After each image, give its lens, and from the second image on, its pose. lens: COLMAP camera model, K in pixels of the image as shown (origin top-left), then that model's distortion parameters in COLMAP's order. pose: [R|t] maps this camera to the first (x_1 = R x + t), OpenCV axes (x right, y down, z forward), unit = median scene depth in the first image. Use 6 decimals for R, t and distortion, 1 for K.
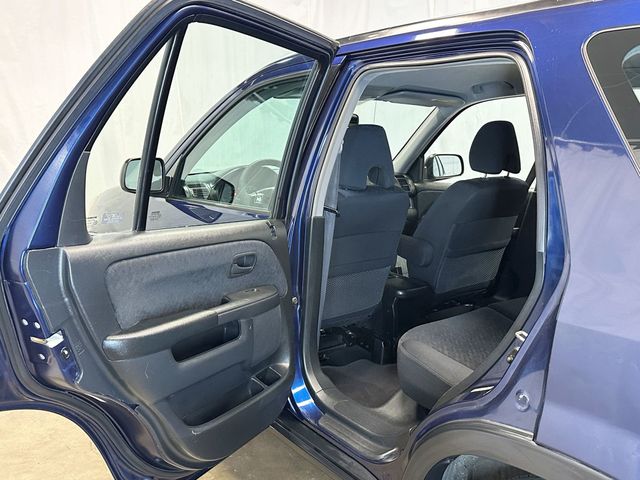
lens RADIAL K [[586.7, 0, 320.0], [0, 586.7, 240.0], [0, 0, 1]] dist [0.128785, -0.253502]
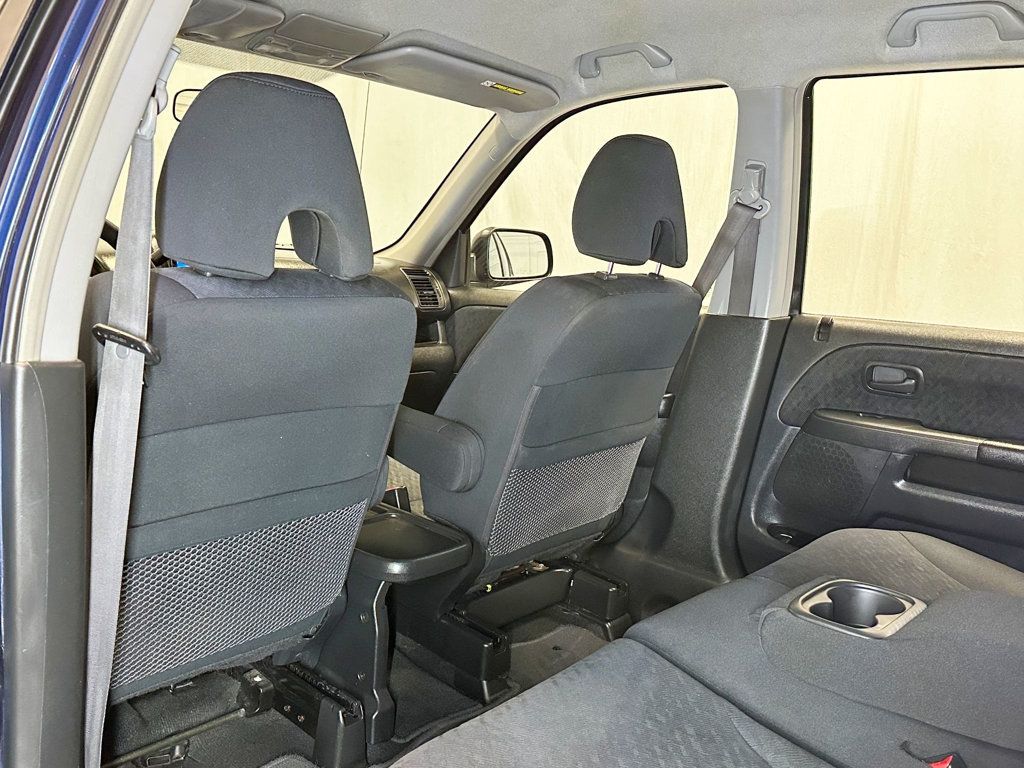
lens RADIAL K [[938.8, 0, 512.0], [0, 938.8, 384.0], [0, 0, 1]] dist [0.128785, -0.253502]
pose [[0.977726, 0.015720, 0.209298, 0.074984], [-0.013325, 0.999829, -0.012848, -0.018892], [-0.209464, 0.009773, 0.977767, 0.365693]]
